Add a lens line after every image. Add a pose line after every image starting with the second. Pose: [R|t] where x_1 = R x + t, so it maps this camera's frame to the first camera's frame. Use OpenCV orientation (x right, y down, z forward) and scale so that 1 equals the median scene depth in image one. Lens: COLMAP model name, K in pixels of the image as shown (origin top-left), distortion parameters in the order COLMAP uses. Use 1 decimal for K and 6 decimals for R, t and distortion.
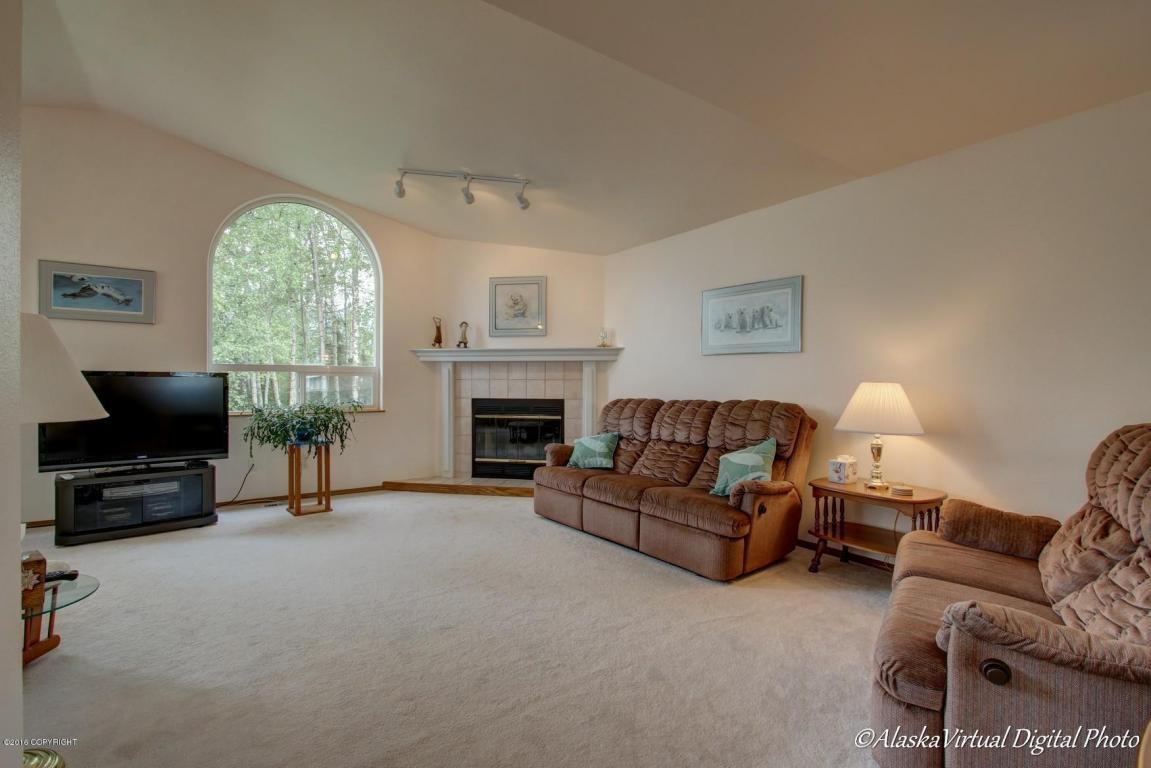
lens RADIAL K [[533.3, 0, 575.5], [0, 533.3, 384.0], [0, 0, 1]] dist [-0.016192, -0.000050]
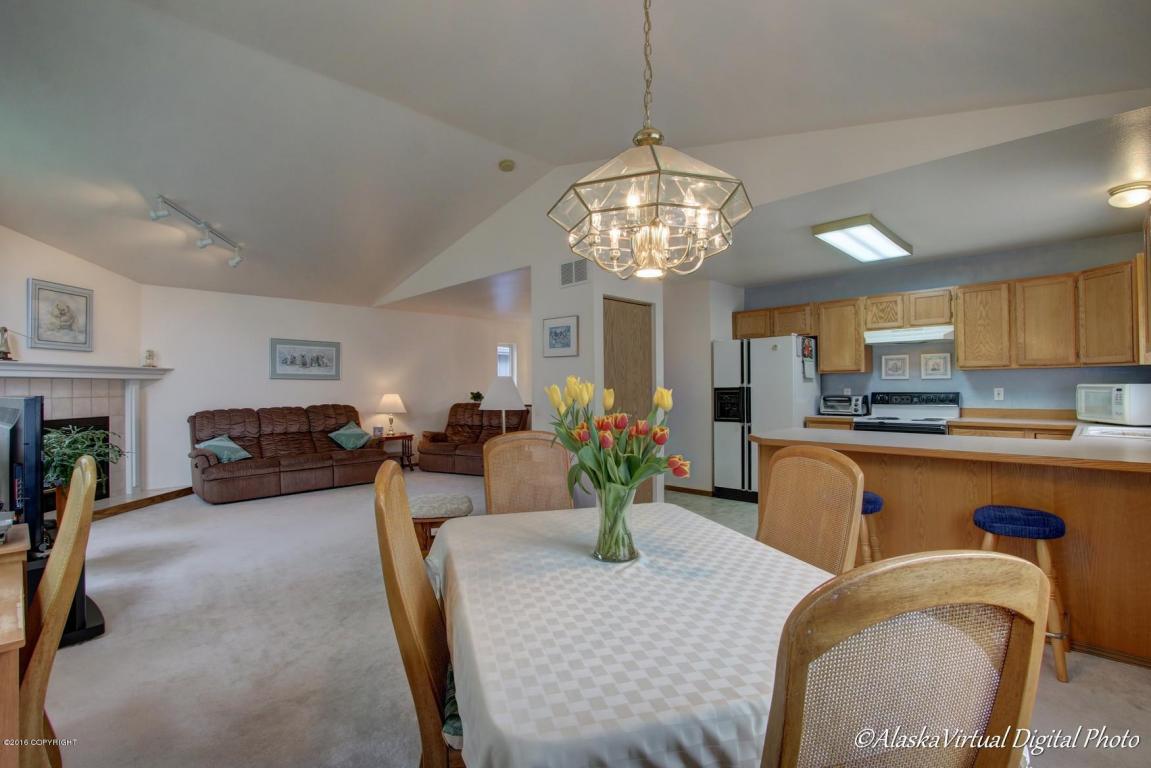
lens RADIAL K [[521.8, 0, 589.0], [0, 521.8, 387.8], [0, 0, 1]] dist [-0.012289, -0.000577]
pose [[-0.193800, -0.003203, 0.981036, -1.213147], [0.012685, 0.999903, 0.005770, -0.020768], [-0.980959, 0.013562, -0.193740, 0.312121]]
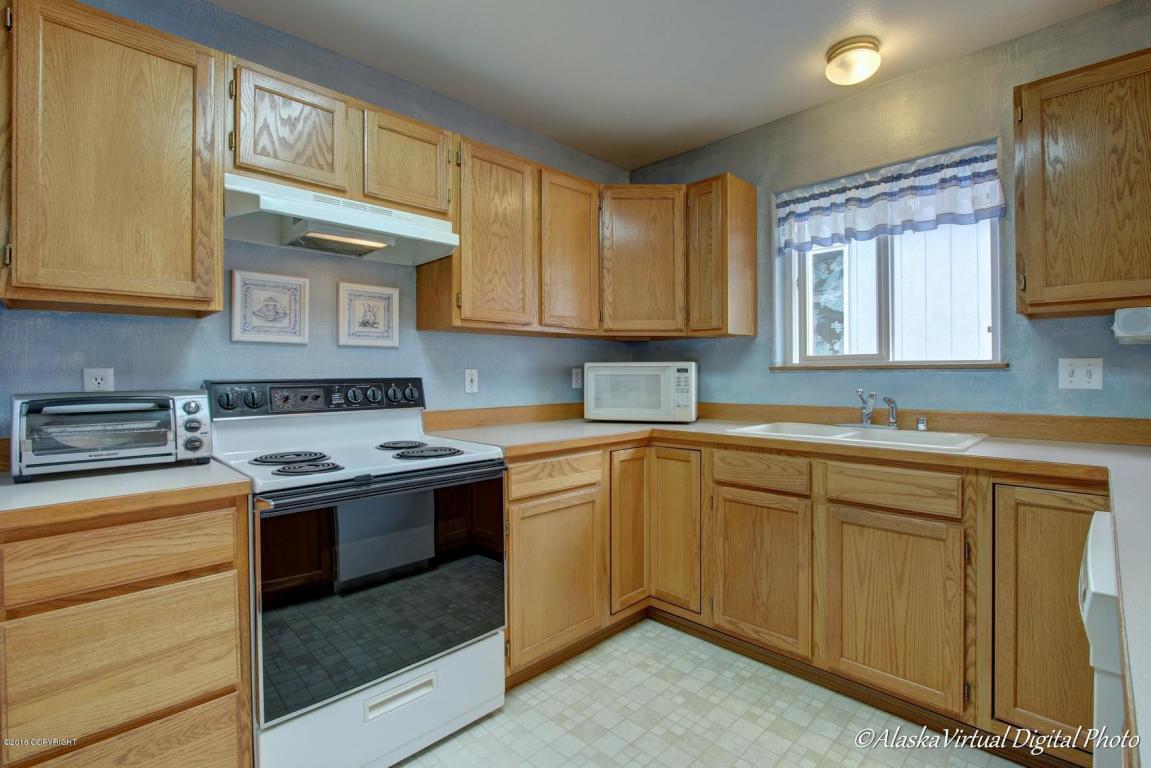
lens RADIAL K [[533.8, 0, 571.7], [0, 533.8, 375.3], [0, 0, 1]] dist [-0.000122, -0.000051]
pose [[-0.985555, 0.004598, -0.169292, -0.515676], [0.003564, 0.999973, 0.006410, -0.004238], [0.169317, 0.005715, -0.985545, -0.052069]]
